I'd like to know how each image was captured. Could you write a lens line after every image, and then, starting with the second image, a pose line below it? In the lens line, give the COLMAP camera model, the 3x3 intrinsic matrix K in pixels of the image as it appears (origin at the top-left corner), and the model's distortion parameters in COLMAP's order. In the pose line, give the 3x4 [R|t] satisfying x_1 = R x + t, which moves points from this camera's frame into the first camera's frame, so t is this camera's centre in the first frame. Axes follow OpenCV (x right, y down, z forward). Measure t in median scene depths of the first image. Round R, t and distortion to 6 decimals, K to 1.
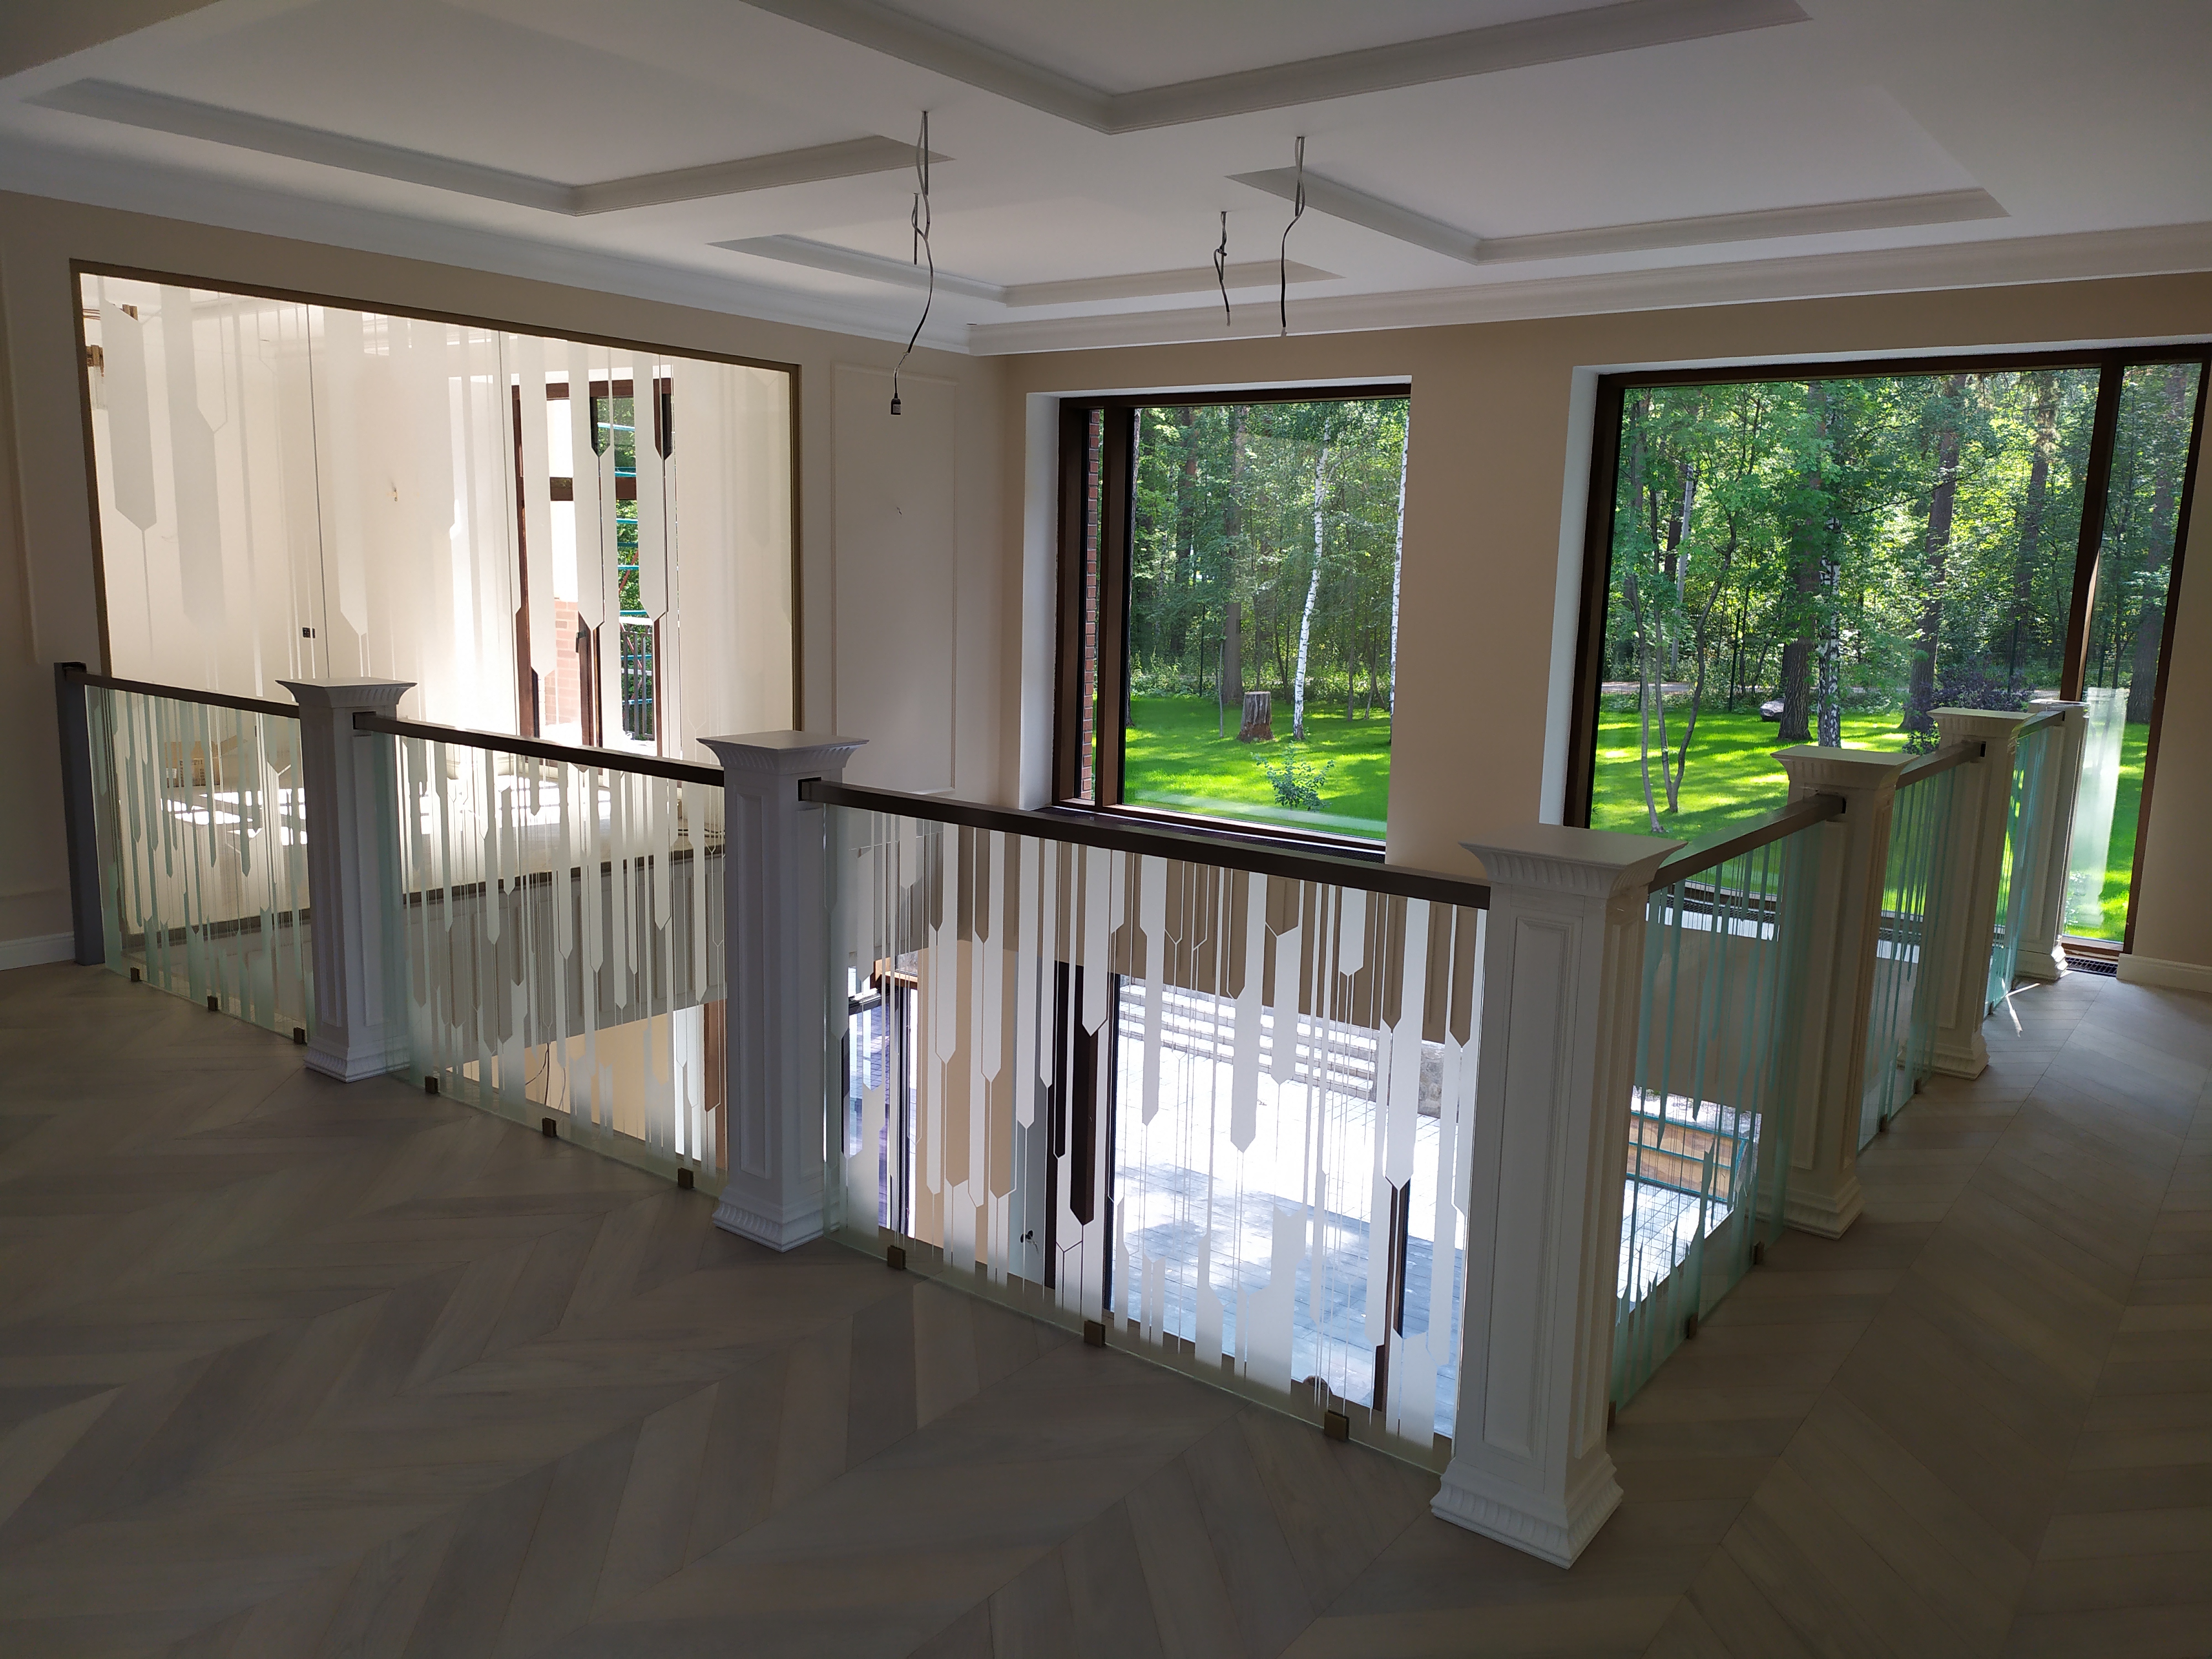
lens RADIAL K [[1659.3, 0, 1110.6], [0, 1659.3, 820.0], [0, 0, 1]] dist [0.077922, -0.079978]
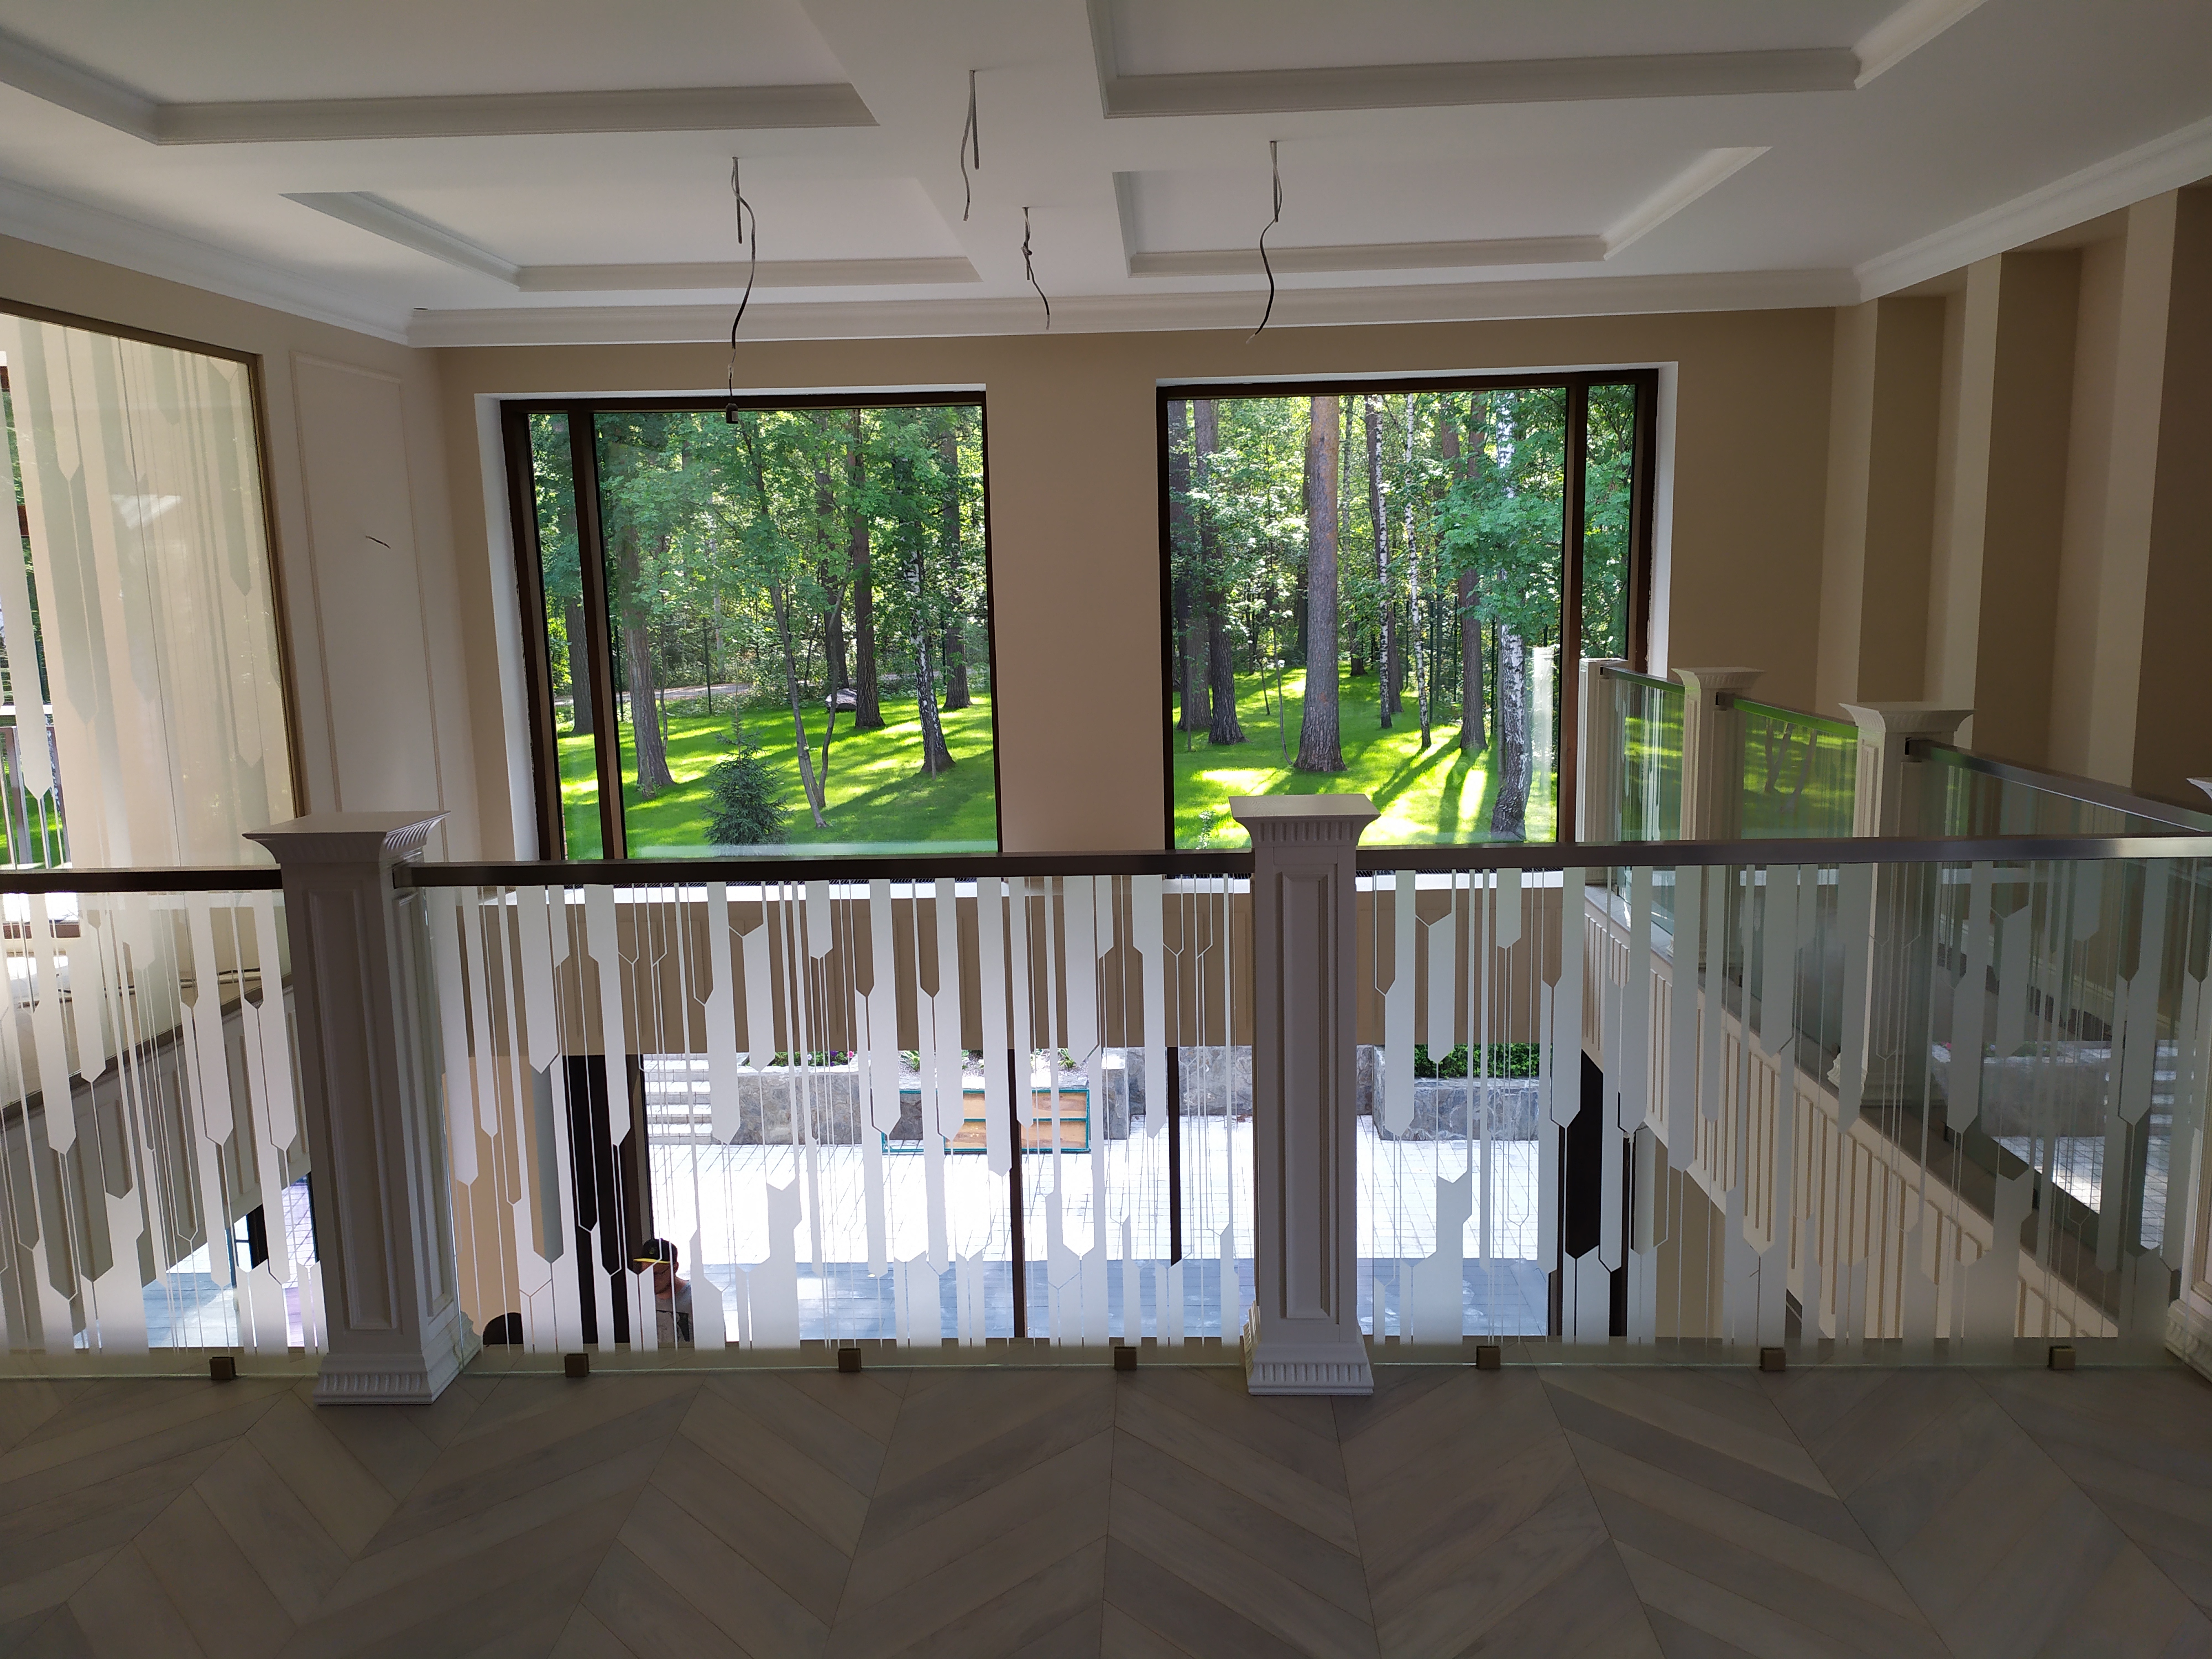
lens RADIAL K [[1659.3, 0, 1110.6], [0, 1659.3, 820.0], [0, 0, 1]] dist [0.077922, -0.079978]
pose [[0.857932, -0.114778, 0.500777, -0.266617], [0.117360, 0.992737, 0.026474, -0.026268], [-0.500179, 0.036058, 0.865171, 0.114779]]
